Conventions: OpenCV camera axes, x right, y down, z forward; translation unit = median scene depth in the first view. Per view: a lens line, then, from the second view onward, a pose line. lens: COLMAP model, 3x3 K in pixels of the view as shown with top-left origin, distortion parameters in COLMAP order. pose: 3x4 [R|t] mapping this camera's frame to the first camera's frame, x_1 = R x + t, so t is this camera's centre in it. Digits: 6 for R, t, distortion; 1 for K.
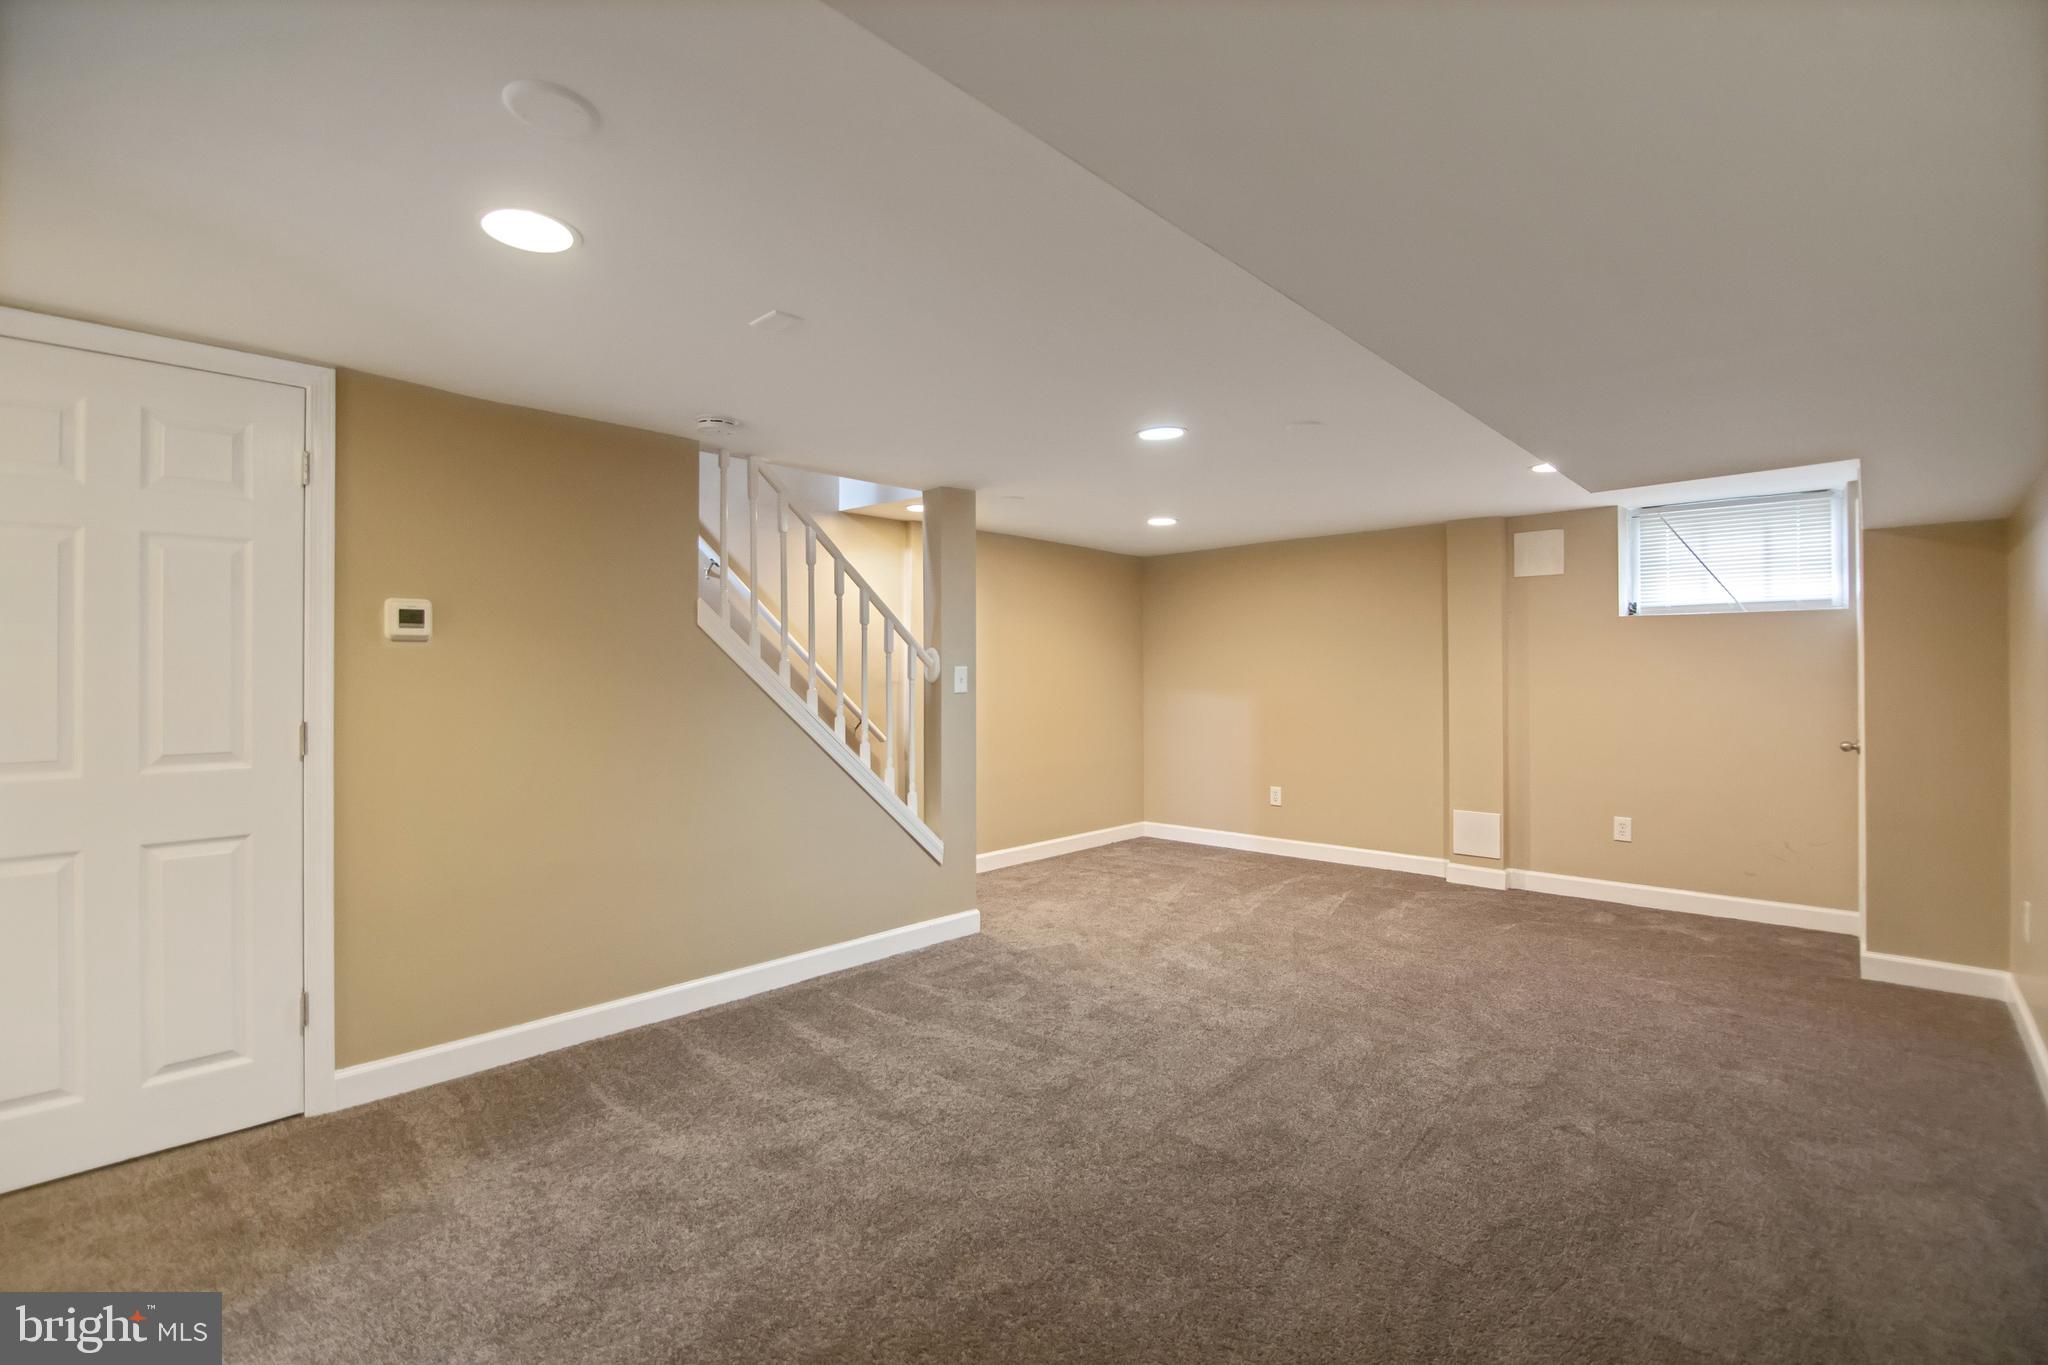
lens RADIAL K [[939.7, 0, 1028.0], [0, 939.7, 679.2], [0, 0, 1]] dist [-0.001242, -0.000146]
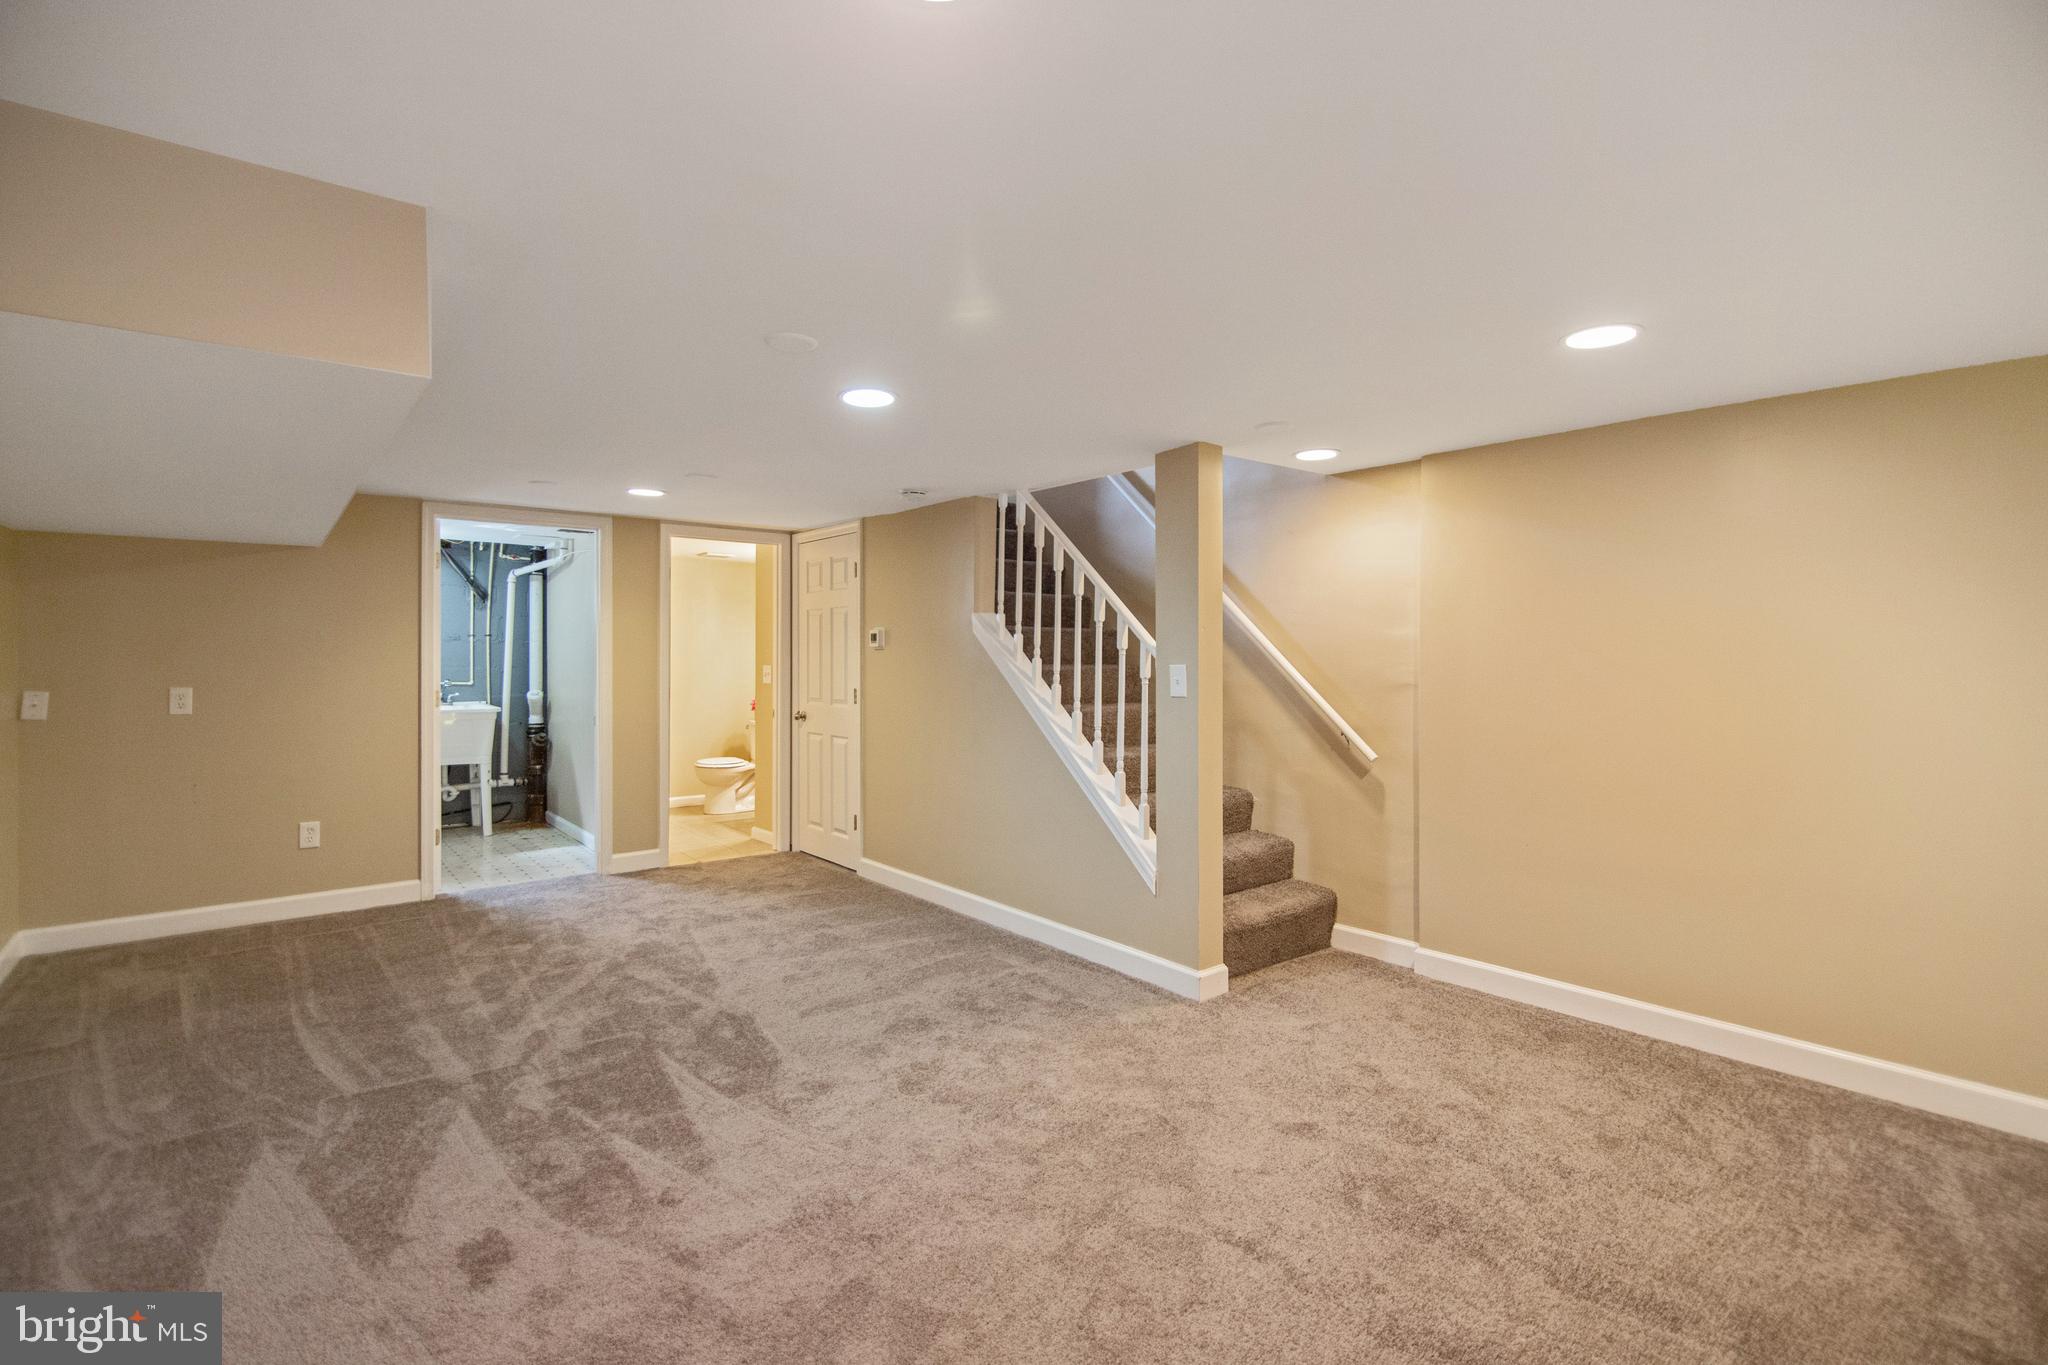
lens RADIAL K [[939.7, 0, 1028.0], [0, 939.7, 679.2], [0, 0, 1]] dist [-0.001242, -0.000146]
pose [[-0.115405, 0.027809, -0.992929, 1.241379], [-0.006373, 0.999567, 0.028736, -0.038281], [0.993298, 0.009644, -0.115178, 1.556924]]
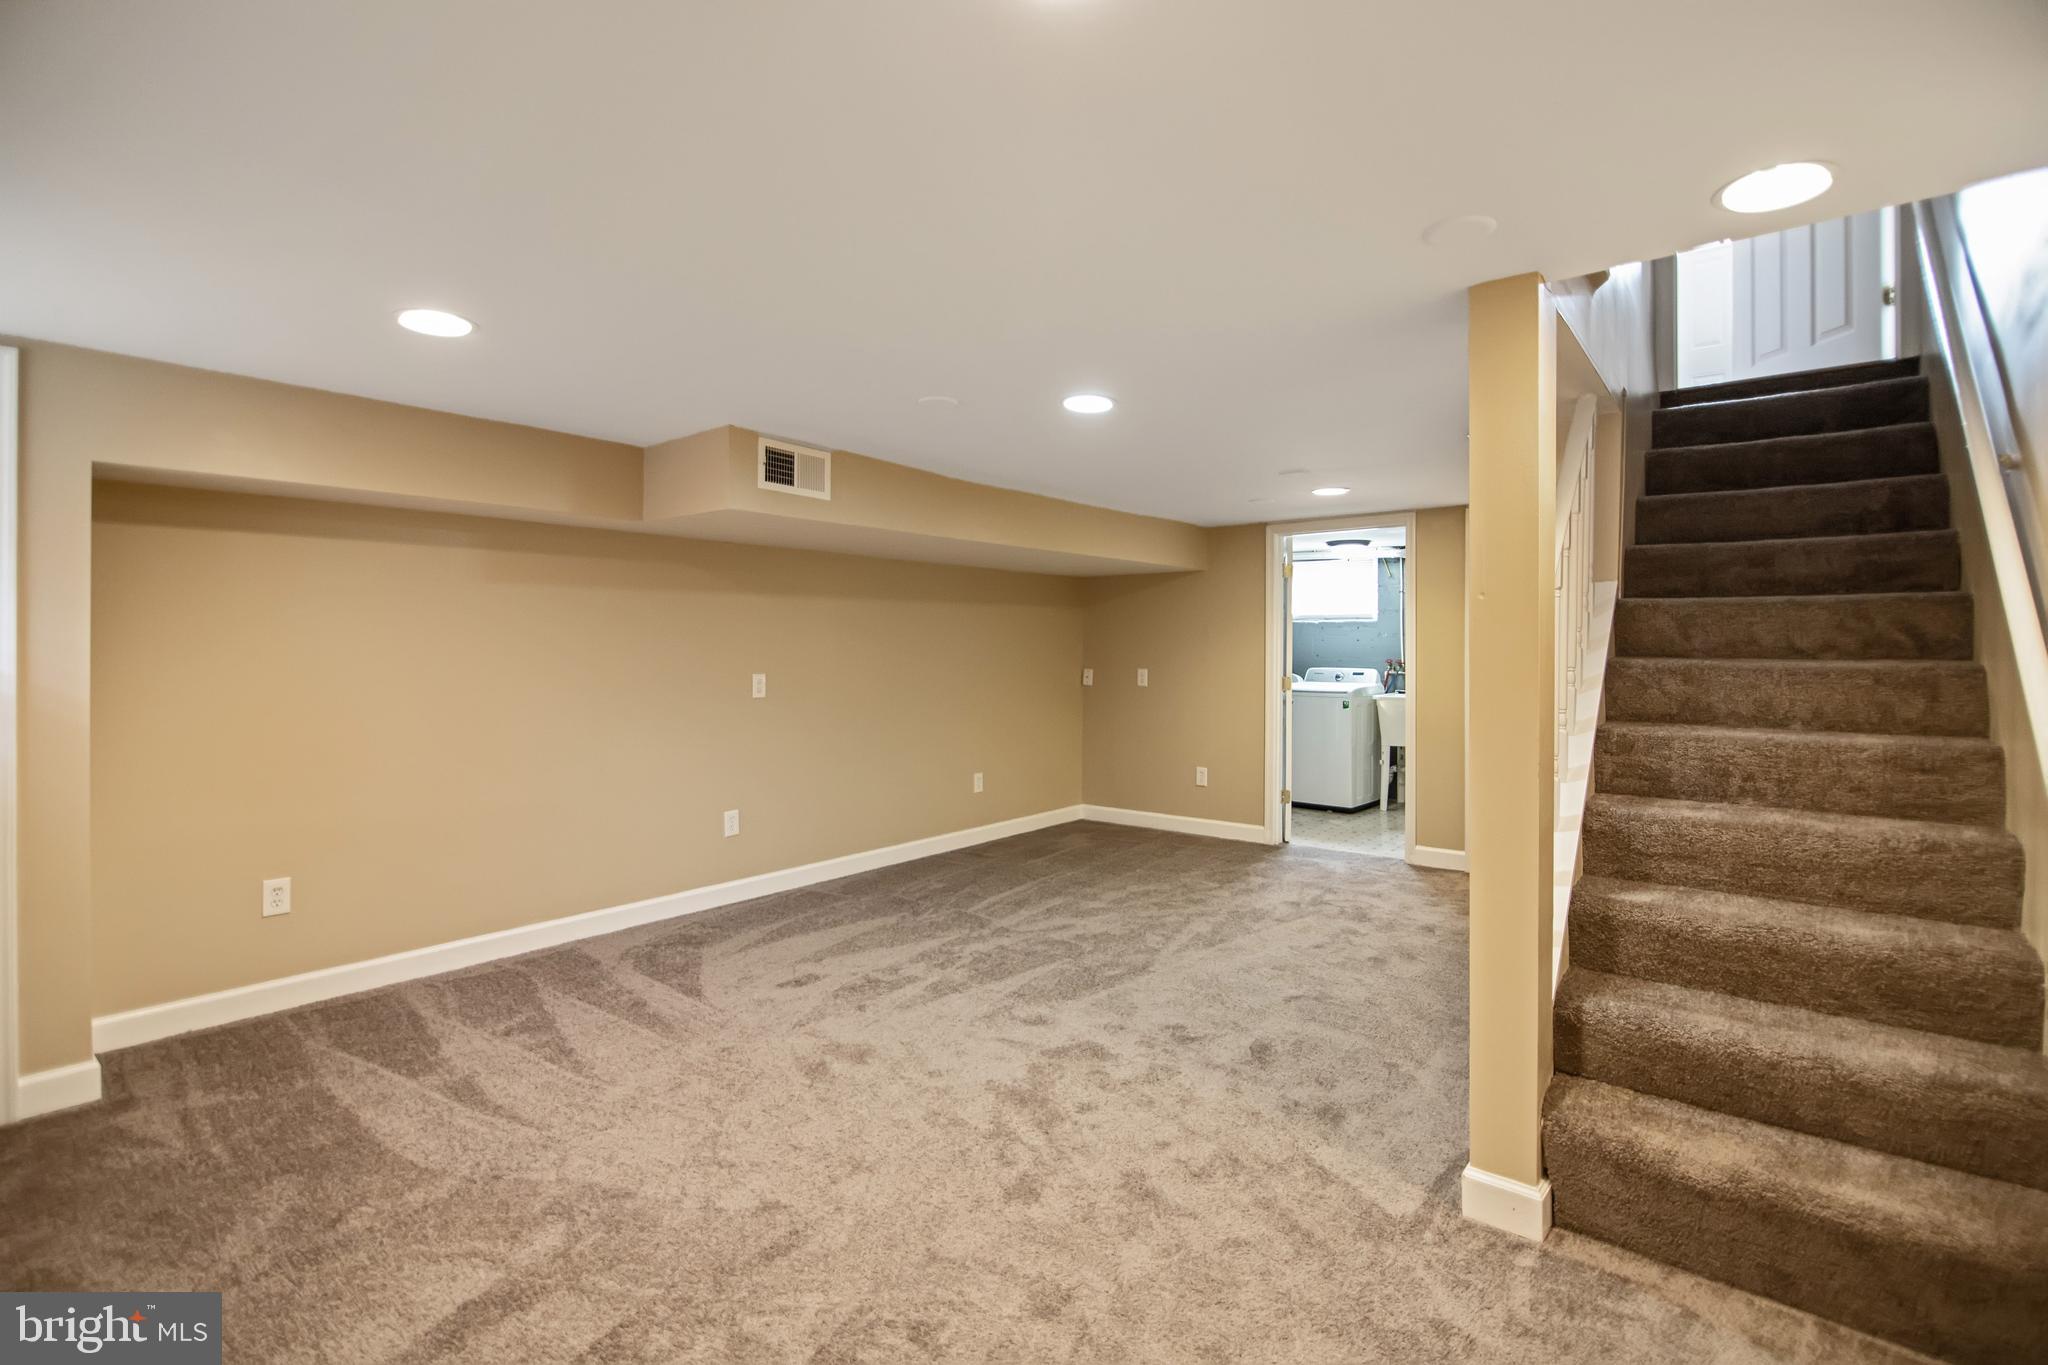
lens RADIAL K [[939.7, 0, 1028.0], [0, 939.7, 679.2], [0, 0, 1]] dist [-0.001242, -0.000146]
pose [[-0.996419, 0.005860, -0.084355, 0.356021], [0.002743, 0.999311, 0.037018, -0.035394], [0.084514, 0.036654, -0.995748, 2.392575]]
